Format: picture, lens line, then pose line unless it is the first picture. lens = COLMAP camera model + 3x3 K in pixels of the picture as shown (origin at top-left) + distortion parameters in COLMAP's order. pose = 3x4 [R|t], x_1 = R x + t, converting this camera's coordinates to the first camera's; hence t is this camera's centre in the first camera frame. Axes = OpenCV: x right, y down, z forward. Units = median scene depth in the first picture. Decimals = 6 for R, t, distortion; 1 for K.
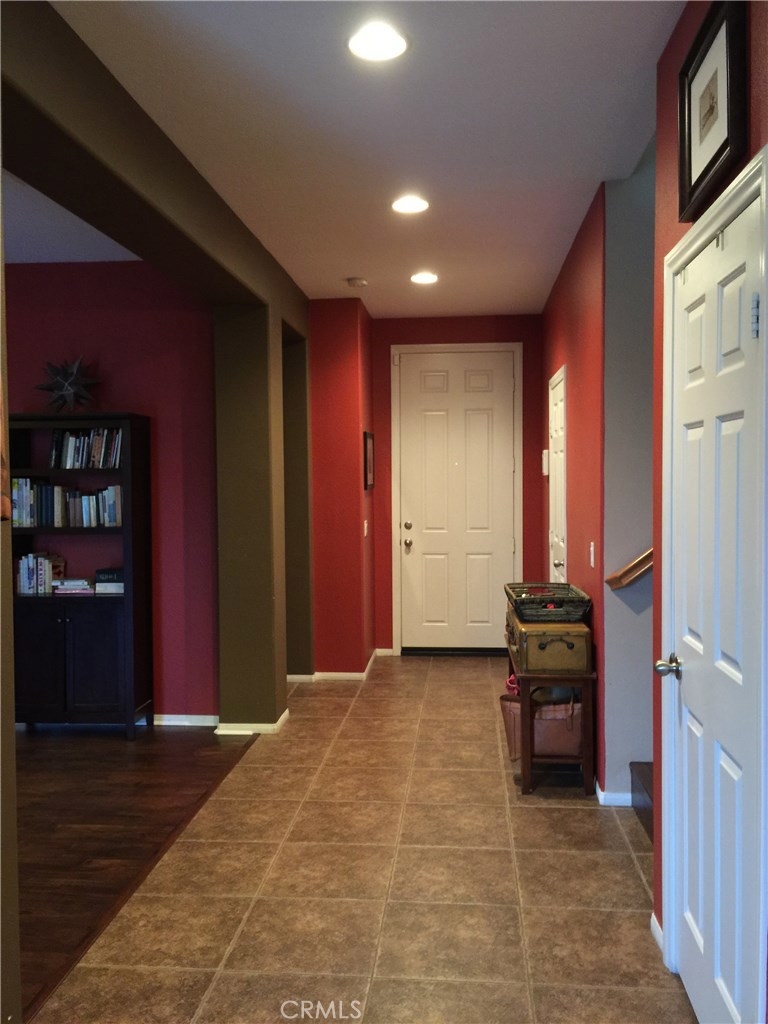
lens RADIAL K [[881.5, 0, 387.5], [0, 881.5, 510.6], [0, 0, 1]] dist [0.077187, -0.100967]
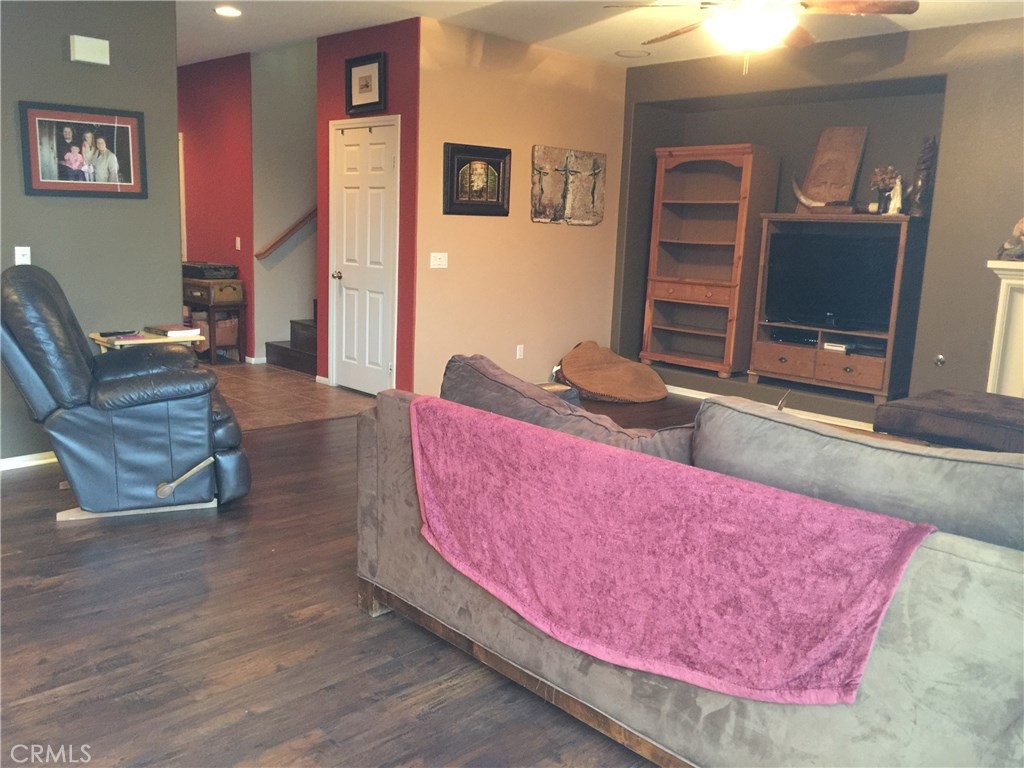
lens RADIAL K [[881.5, 0, 516.9], [0, 881.5, 382.6], [0, 0, 1]] dist [0.077187, -0.100967]
pose [[0.657457, -0.097979, 0.747095, -0.903259], [-0.016583, 0.989388, 0.144349, 0.063979], [-0.753310, -0.107292, 0.648855, -0.806758]]
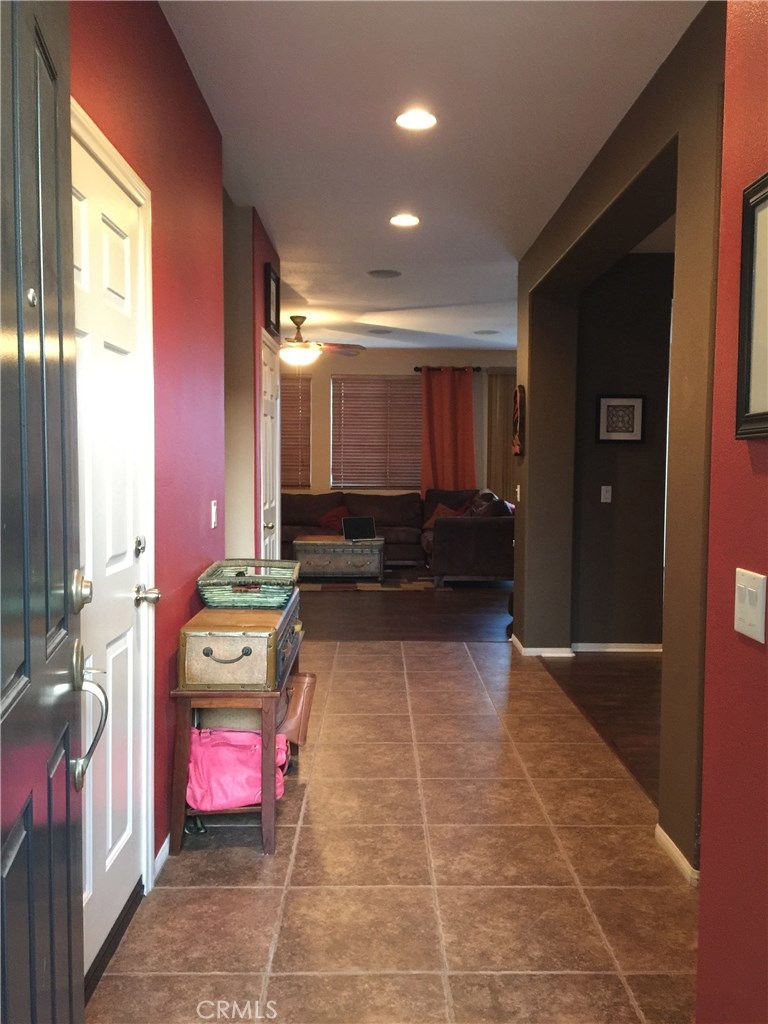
lens RADIAL K [[881.5, 0, 383.8], [0, 881.5, 511.1], [0, 0, 1]] dist [0.077187, -0.100967]
pose [[-0.995325, 0.003156, -0.096526, 0.142024], [-0.006378, 0.995136, 0.098299, -0.039284], [0.096367, 0.098455, -0.990465, 1.835711]]
